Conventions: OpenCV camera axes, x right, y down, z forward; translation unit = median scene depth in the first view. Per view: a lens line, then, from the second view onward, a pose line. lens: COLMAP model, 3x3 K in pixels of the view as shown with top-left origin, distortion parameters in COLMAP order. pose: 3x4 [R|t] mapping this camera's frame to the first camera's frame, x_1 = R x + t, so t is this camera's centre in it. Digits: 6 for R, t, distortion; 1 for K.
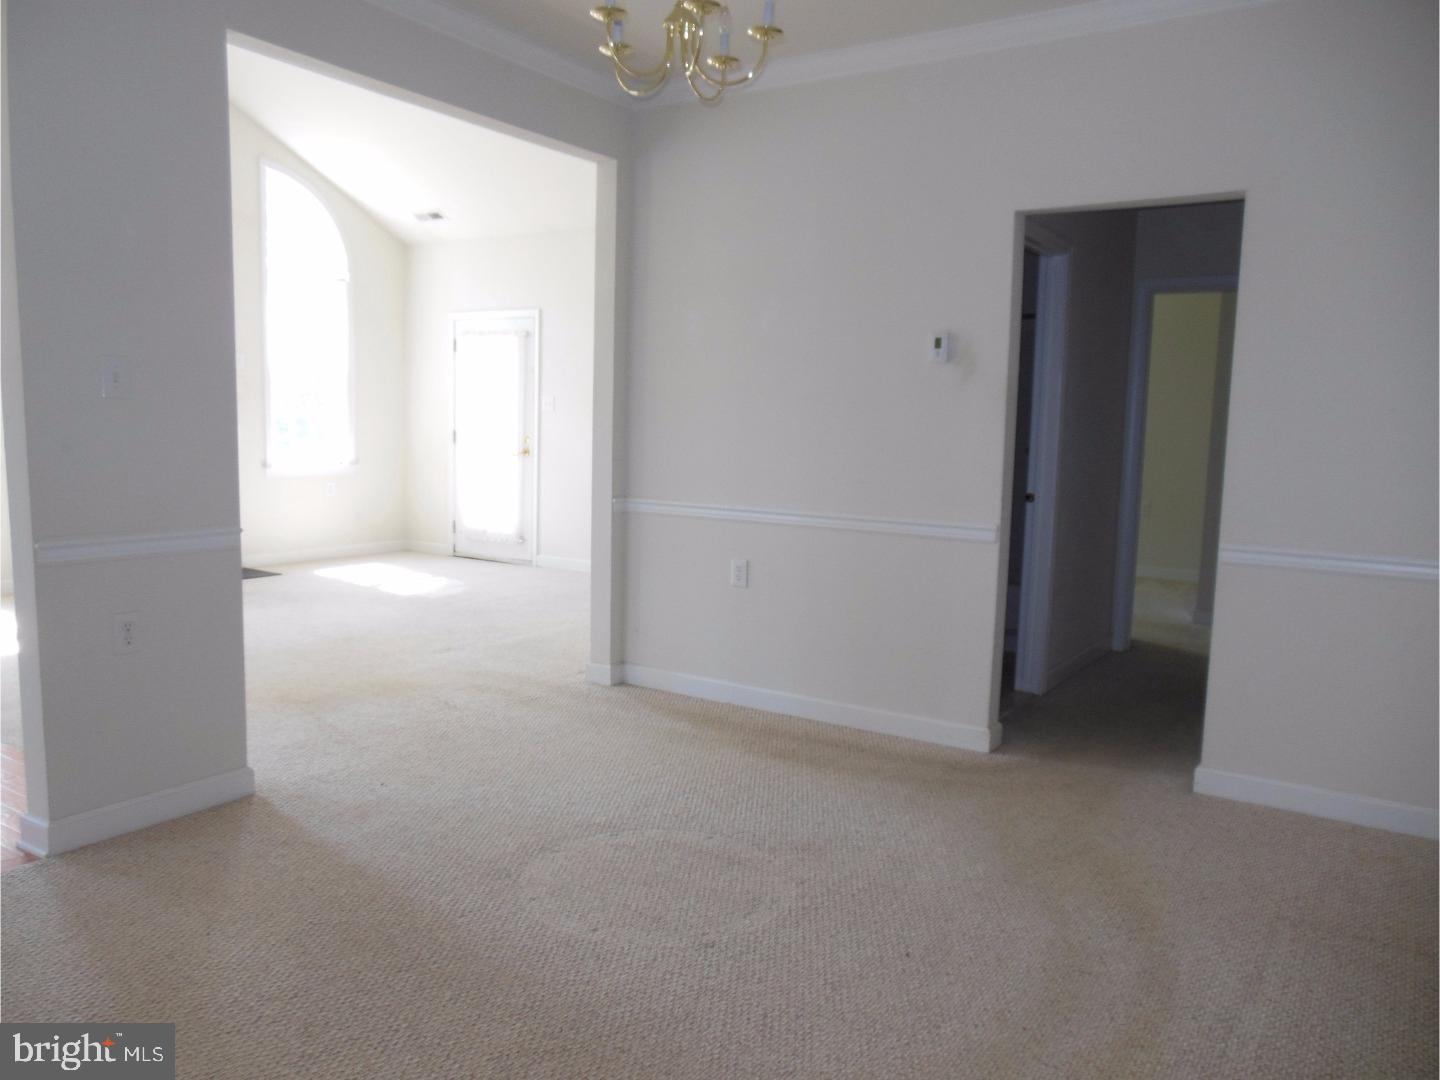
lens RADIAL K [[1107.8, 0, 720.0], [0, 1107.8, 540.0], [0, 0, 1]] dist [-0.007537, 0.002416]
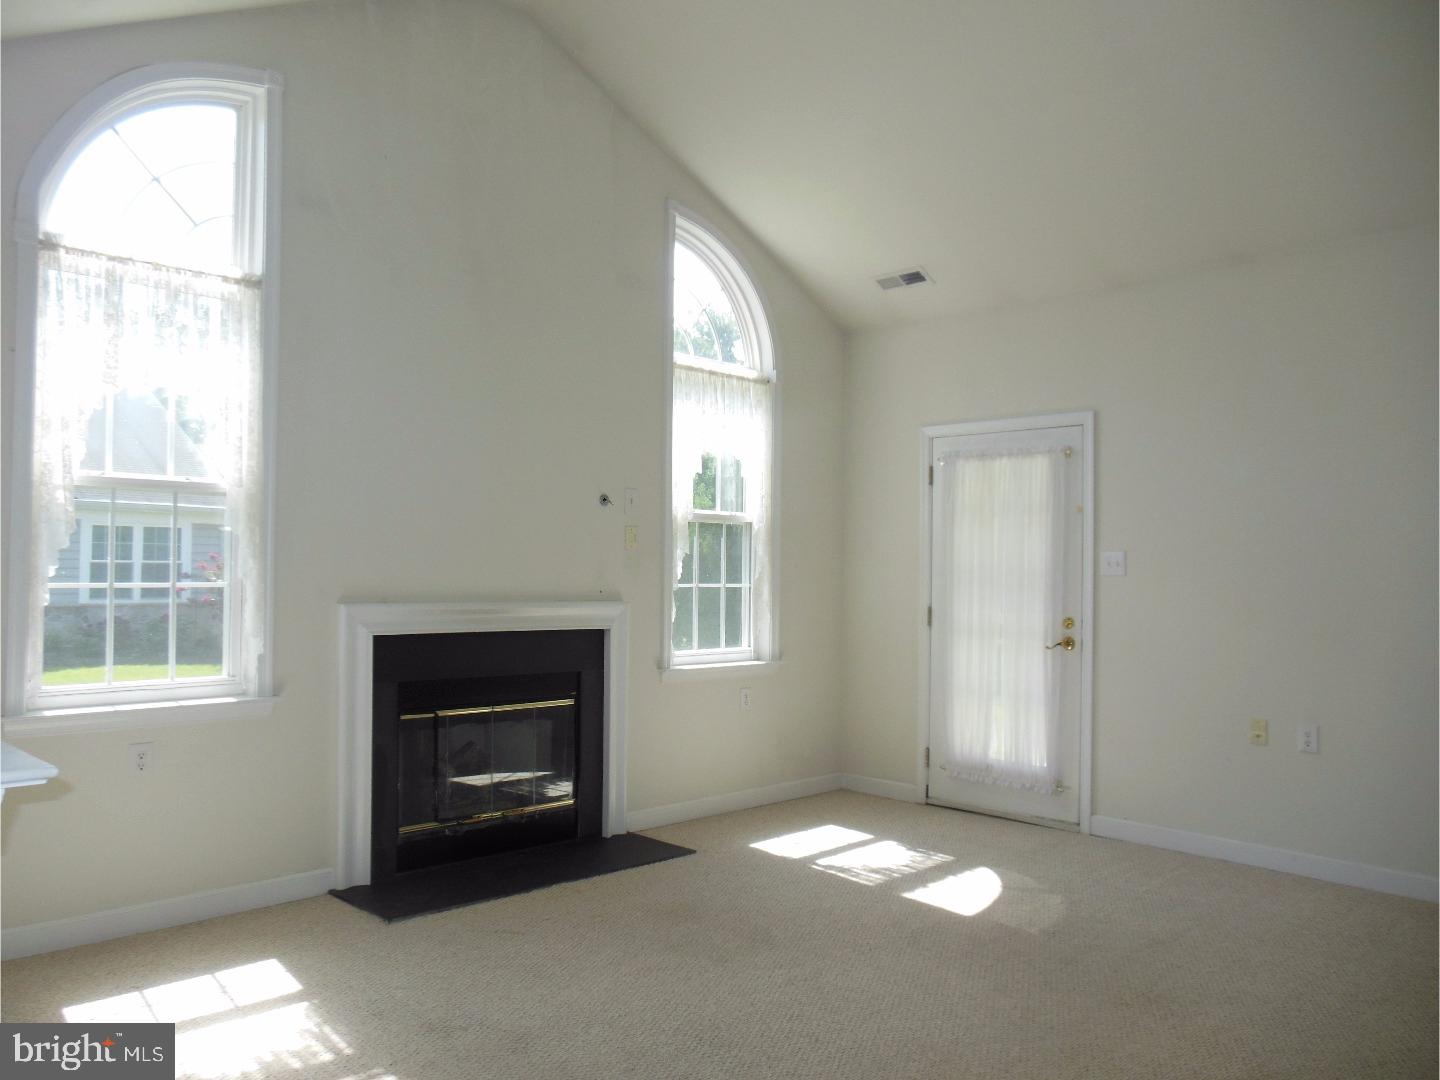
lens RADIAL K [[1107.8, 0, 720.0], [0, 1107.8, 540.0], [0, 0, 1]] dist [-0.007537, 0.002416]
pose [[0.981317, -0.020170, -0.191339, -0.244009], [-0.004831, 0.991593, -0.129306, -0.055326], [0.192339, 0.127814, 0.972969, 0.361384]]
